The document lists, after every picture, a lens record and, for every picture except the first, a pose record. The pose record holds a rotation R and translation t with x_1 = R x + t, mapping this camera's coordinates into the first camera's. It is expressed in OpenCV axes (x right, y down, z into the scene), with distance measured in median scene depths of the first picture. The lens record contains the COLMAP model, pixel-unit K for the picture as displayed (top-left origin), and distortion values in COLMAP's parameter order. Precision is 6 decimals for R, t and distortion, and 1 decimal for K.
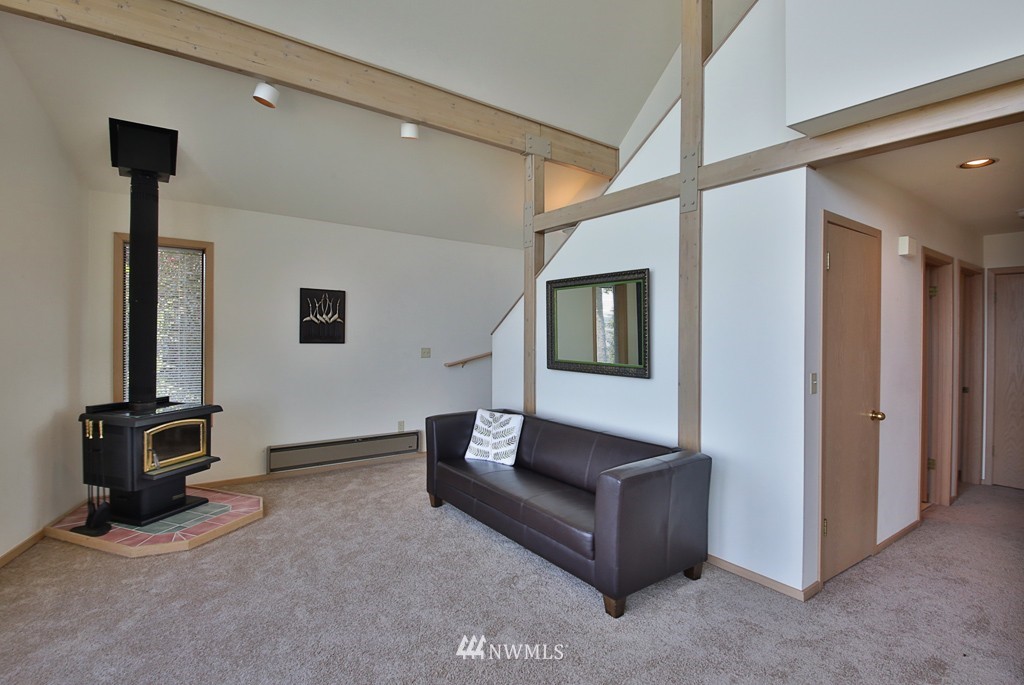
lens RADIAL K [[503.5, 0, 505.1], [0, 503.5, 334.3], [0, 0, 1]] dist [0.040963, -0.035875]
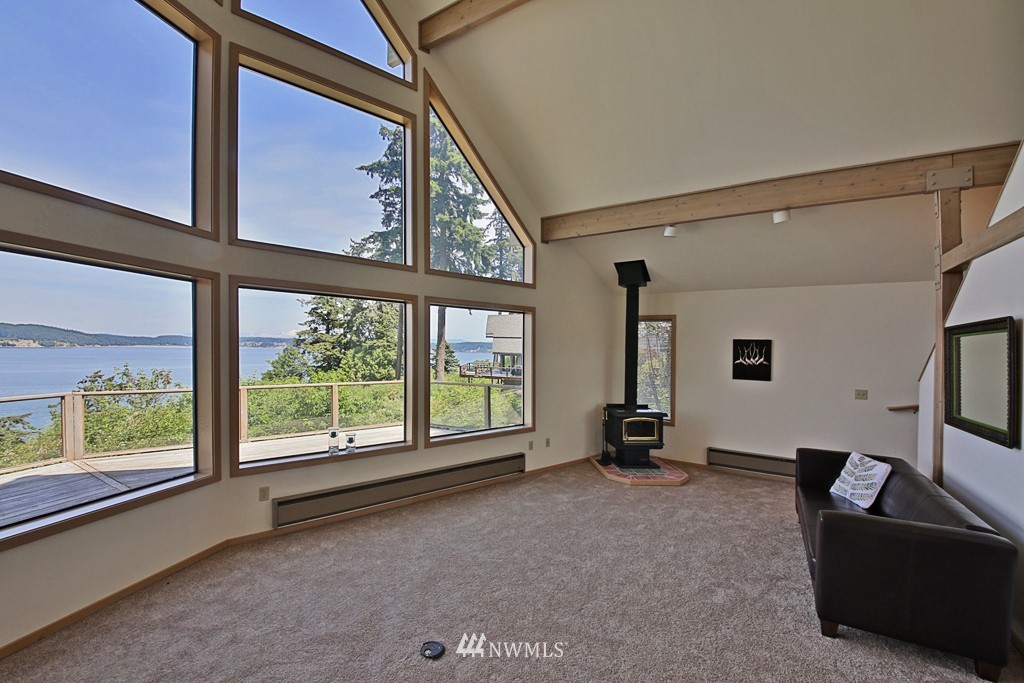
lens RADIAL K [[415.4, 0, 494.4], [0, 415.4, 366.3], [0, 0, 1]] dist [0.002046, -0.014313]
pose [[0.349542, 0.032116, -0.936370, 0.524840], [-0.020874, 0.999431, 0.026487, -0.040528], [0.936688, 0.010287, 0.350013, -0.019123]]
